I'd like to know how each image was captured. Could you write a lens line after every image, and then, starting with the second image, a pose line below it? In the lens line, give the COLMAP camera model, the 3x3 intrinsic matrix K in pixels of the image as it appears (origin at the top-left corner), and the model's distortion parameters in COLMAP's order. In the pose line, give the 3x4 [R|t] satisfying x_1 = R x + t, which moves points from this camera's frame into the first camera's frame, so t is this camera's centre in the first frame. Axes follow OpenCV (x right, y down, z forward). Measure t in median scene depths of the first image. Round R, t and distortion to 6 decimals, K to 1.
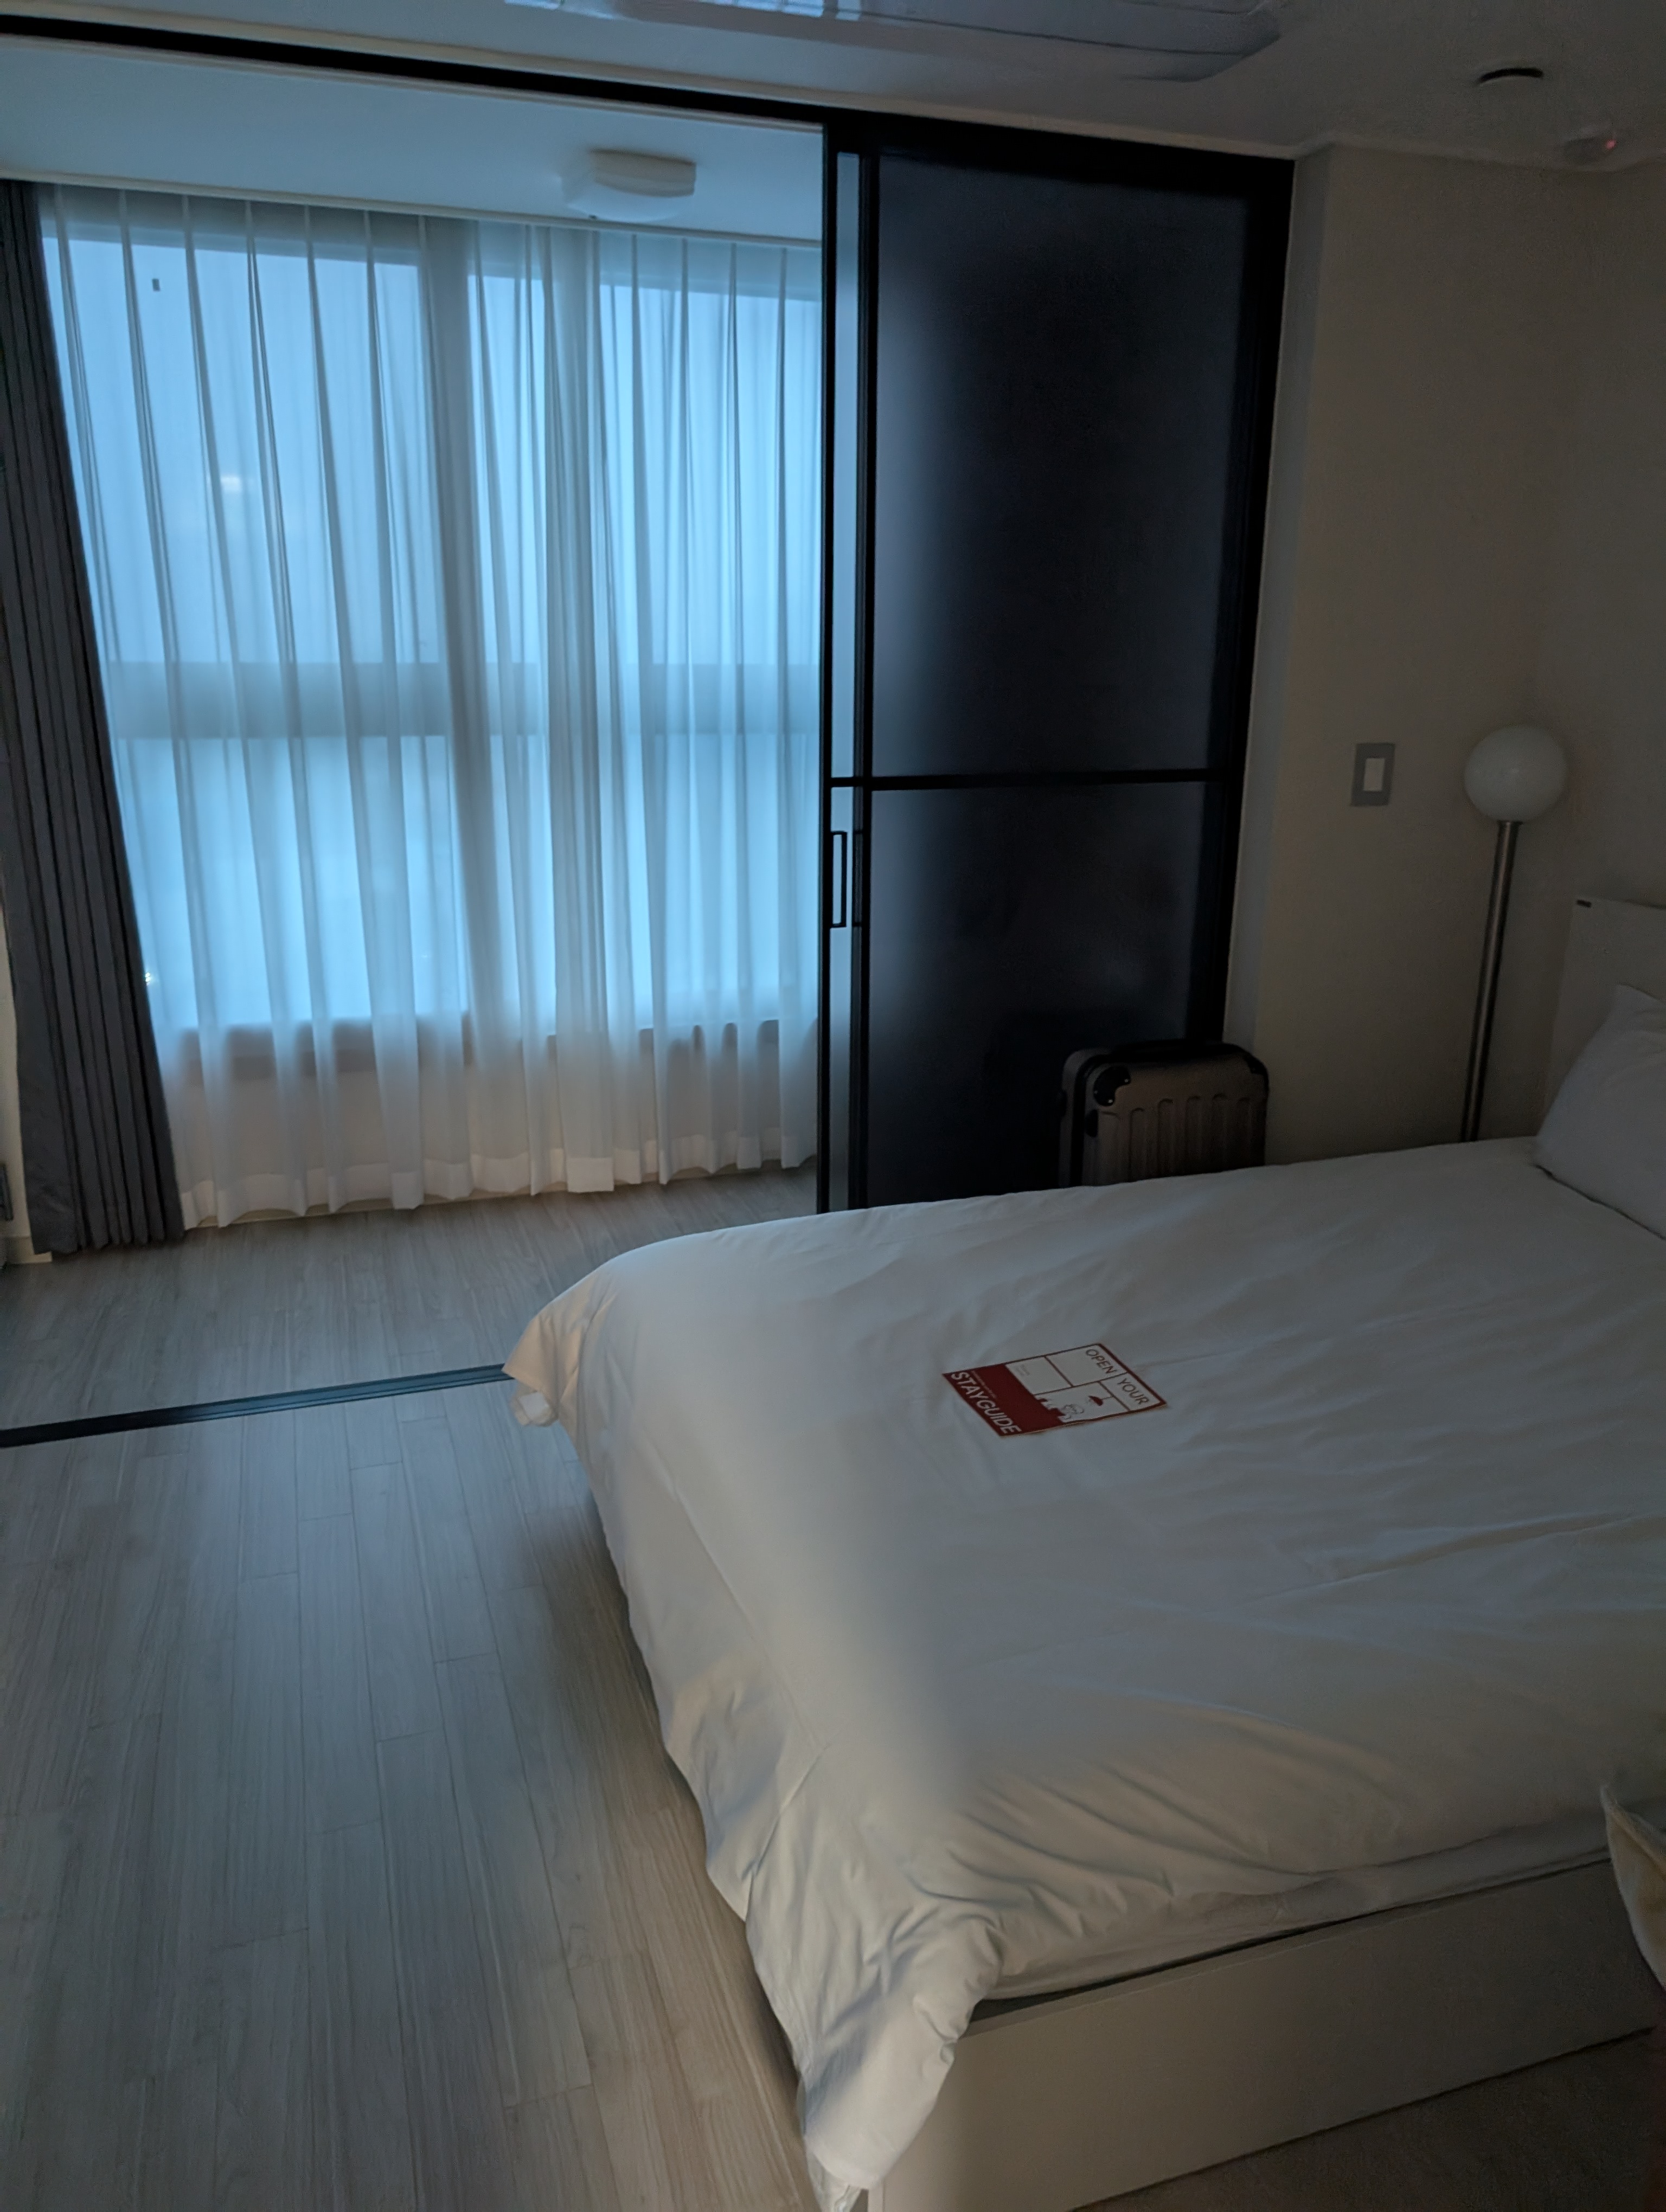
lens RADIAL K [[1577.4, 0, 878.4], [0, 1577.4, 1109.5], [0, 0, 1]] dist [-0.005874, -0.017738]
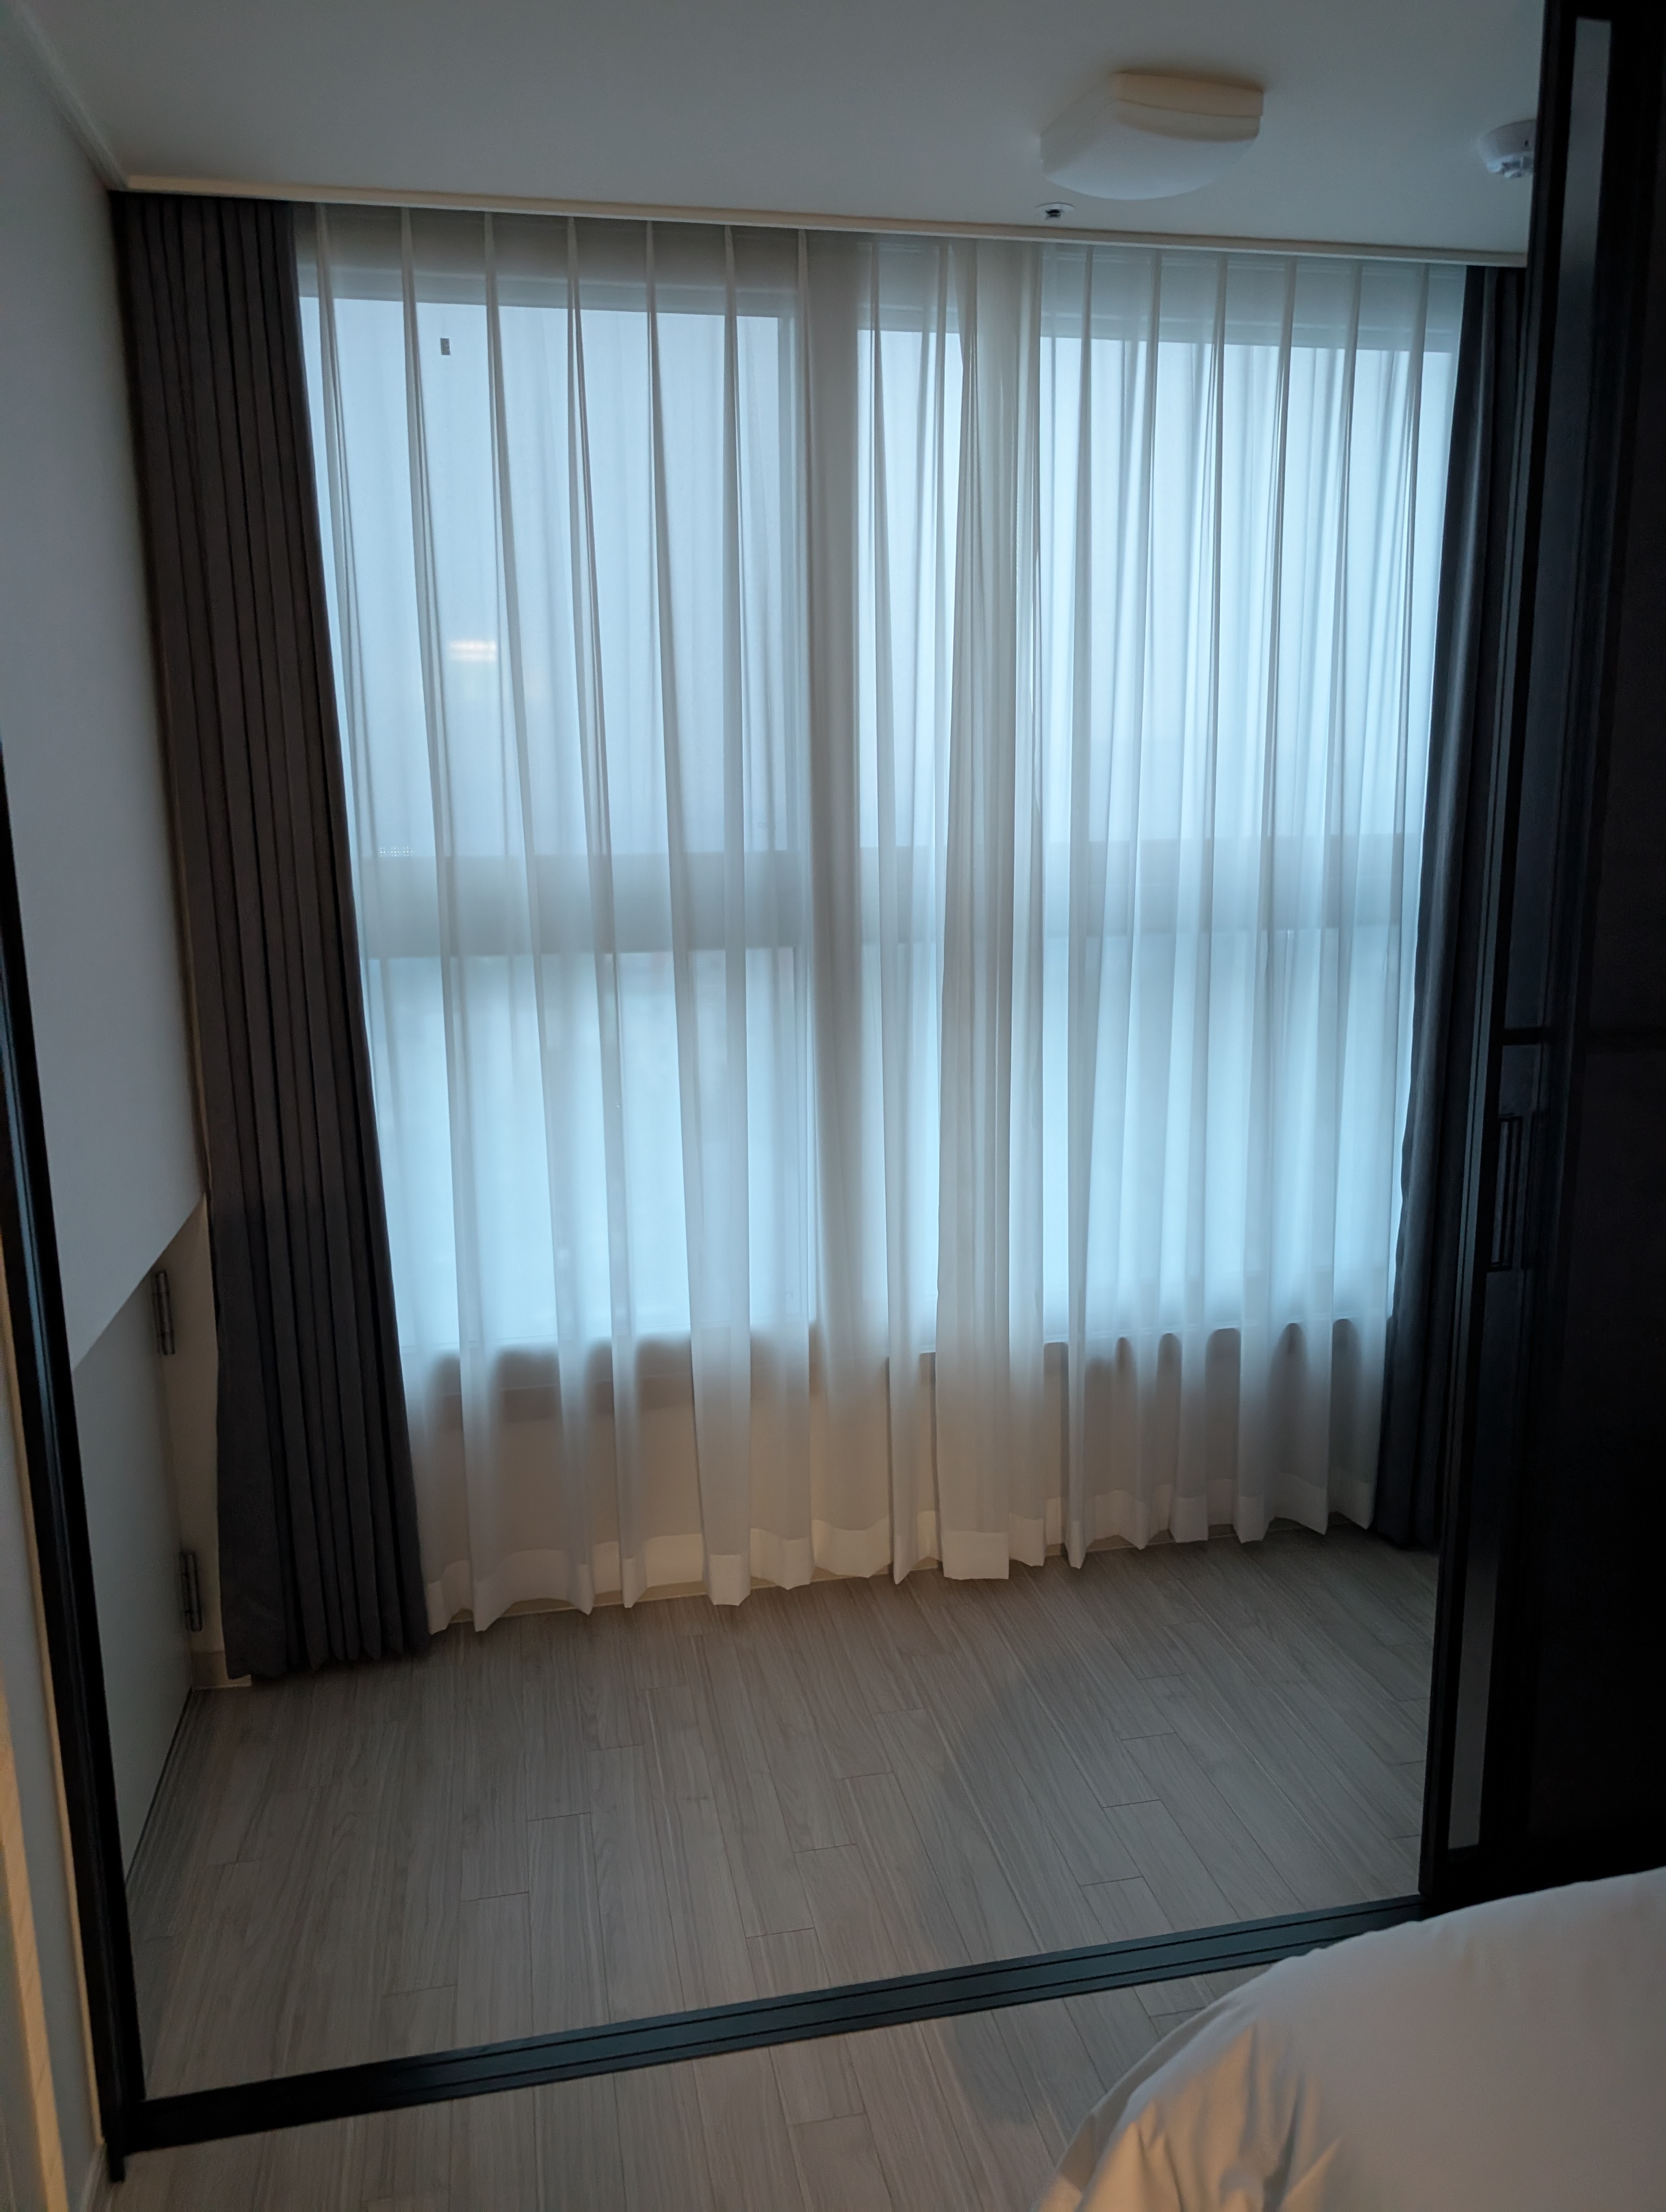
lens RADIAL K [[1577.4, 0, 856.6], [0, 1577.4, 1110.6], [0, 0, 1]] dist [-0.005874, -0.017738]
pose [[0.990944, 0.000169, -0.134273, -0.152176], [-0.012873, 0.995512, -0.093752, -0.094684], [0.133655, 0.094631, 0.986500, 0.296730]]
